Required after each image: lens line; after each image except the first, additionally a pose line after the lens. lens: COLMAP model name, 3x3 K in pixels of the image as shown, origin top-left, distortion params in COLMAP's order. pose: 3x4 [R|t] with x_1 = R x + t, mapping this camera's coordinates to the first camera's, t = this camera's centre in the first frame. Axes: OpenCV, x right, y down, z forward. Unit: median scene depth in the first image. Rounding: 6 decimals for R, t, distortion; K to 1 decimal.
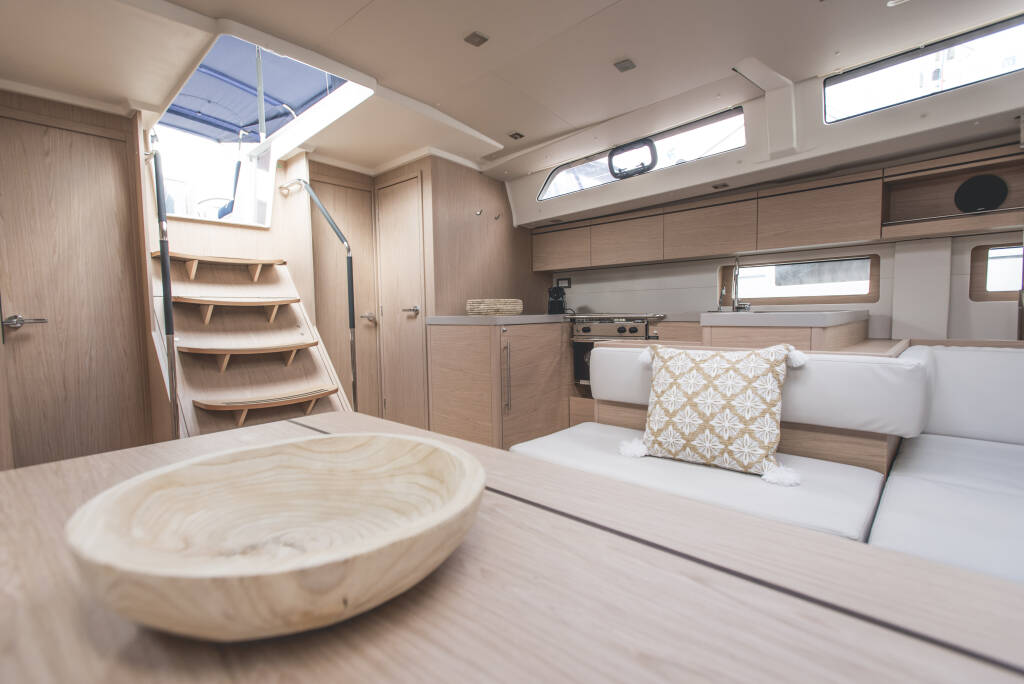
lens RADIAL K [[475.2, 0, 512.0], [0, 475.2, 342.0], [0, 0, 1]] dist [0.001569, -0.000097]
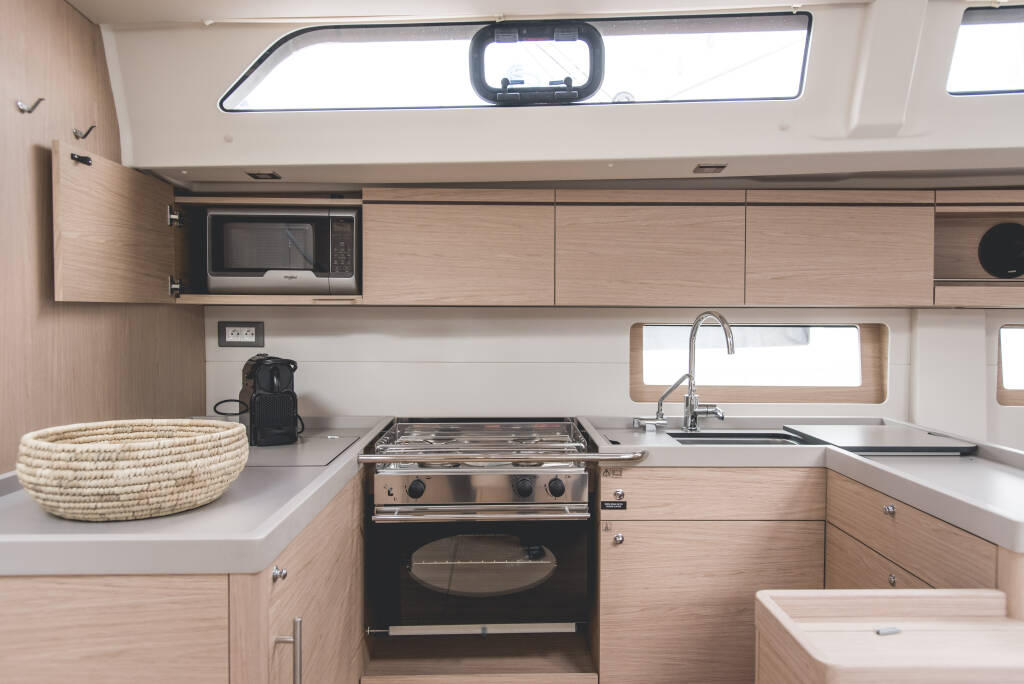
lens RADIAL K [[707.3, 0, 512.0], [0, 707.3, 342.0], [0, 0, 1]] dist [-0.003193, -0.003147]
pose [[0.726185, 0.001530, 0.687497, -0.173343], [0.026780, 0.999176, -0.030511, -0.126542], [-0.686977, 0.040568, 0.725546, 0.576381]]
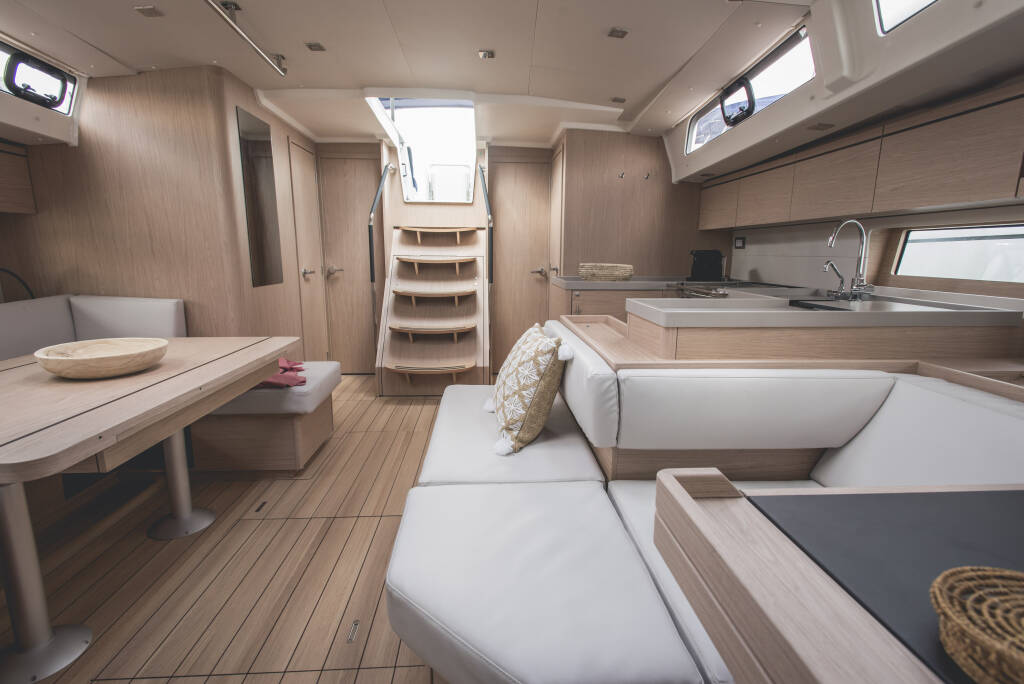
lens RADIAL K [[491.0, 0, 512.0], [0, 491.0, 342.0], [0, 0, 1]] dist [0.002946, 0.001026]
pose [[0.710334, 0.149350, -0.687838, 0.621219], [-0.062742, 0.986775, 0.149464, -0.071140], [0.701063, -0.063013, 0.710309, 0.072851]]
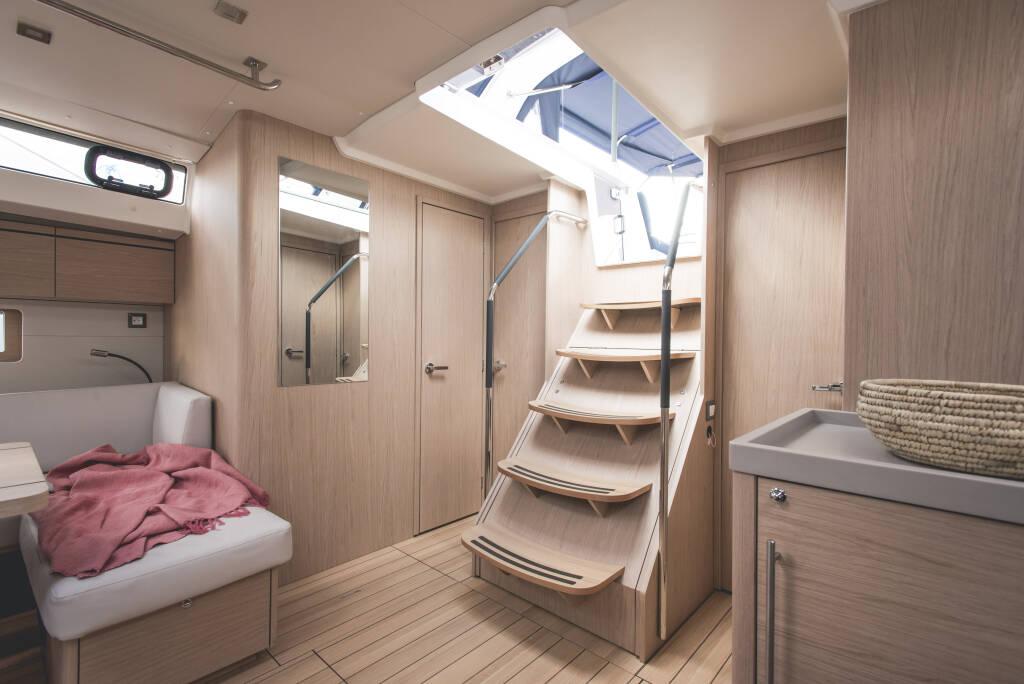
lens RADIAL K [[475.2, 0, 512.0], [0, 475.2, 342.0], [0, 0, 1]] dist [0.001569, -0.000097]
pose [[-0.002488, 0.020874, -0.999779, 0.253233], [-0.074568, 0.996995, 0.021002, -0.105137], [0.997213, 0.074604, -0.000924, 0.763079]]
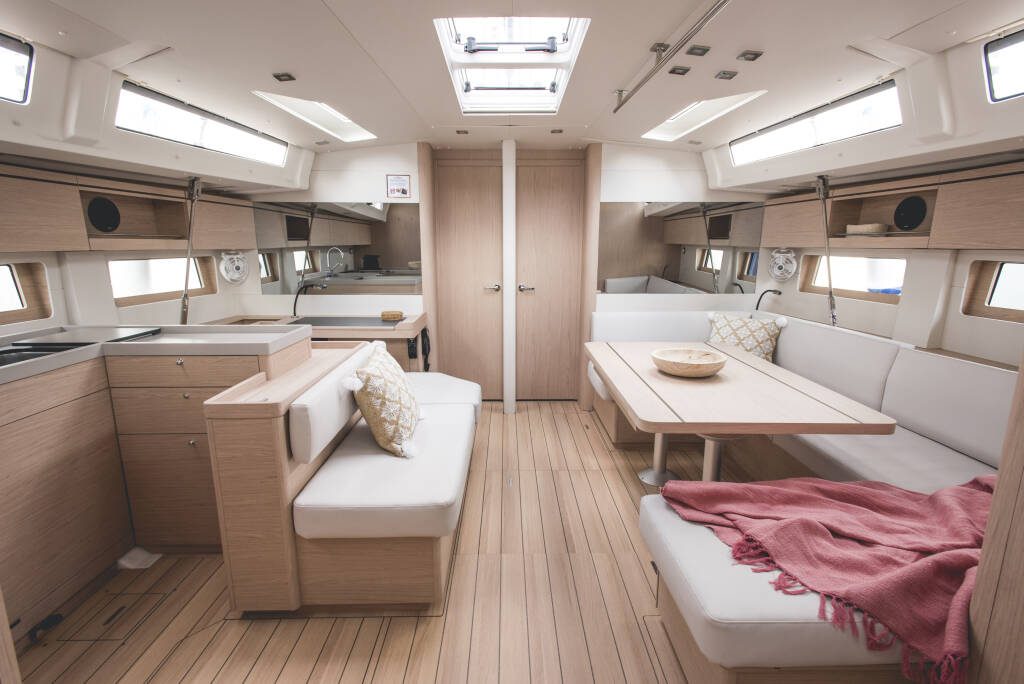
lens RADIAL K [[491.0, 0, 512.0], [0, 491.0, 342.0], [0, 0, 1]] dist [0.002946, 0.001026]
pose [[-0.679873, -0.125650, 0.722485, -0.429561], [0.060658, 0.972200, 0.226160, -0.168285], [-0.730817, 0.197585, -0.653351, 0.847792]]
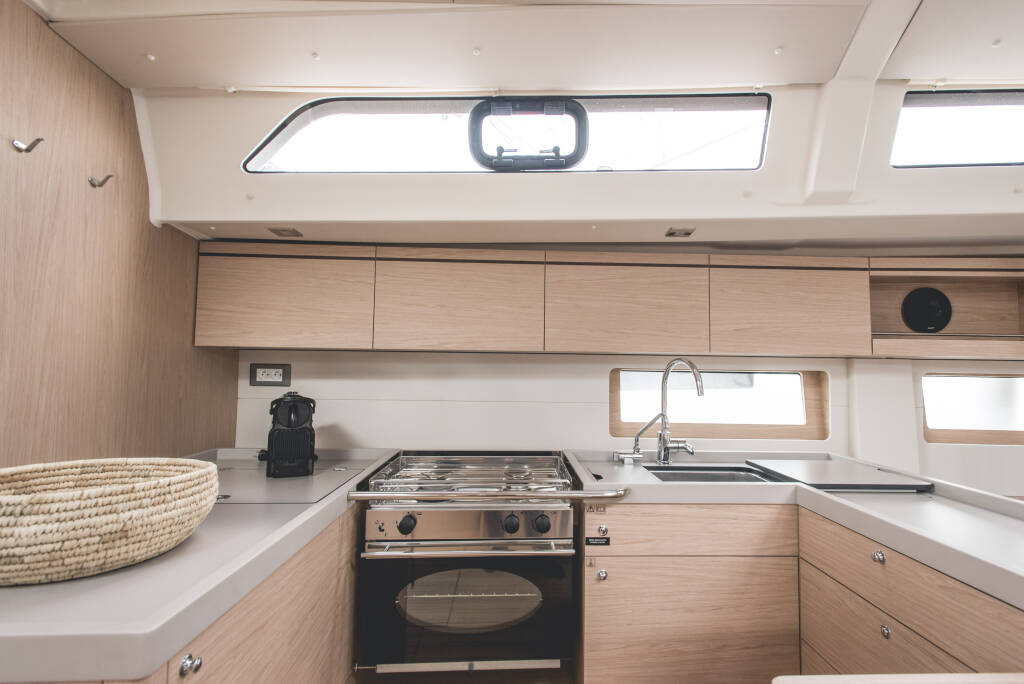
lens RADIAL K [[506.0, 0, 534.8], [0, 506.0, 340.9], [0, 0, 1]] dist [0.004720, 0.000110]
pose [[0.704631, 0.071226, 0.705990, -0.070799], [0.018505, 0.992766, -0.118628, -0.127546], [-0.709332, 0.096653, 0.698216, 0.663332]]
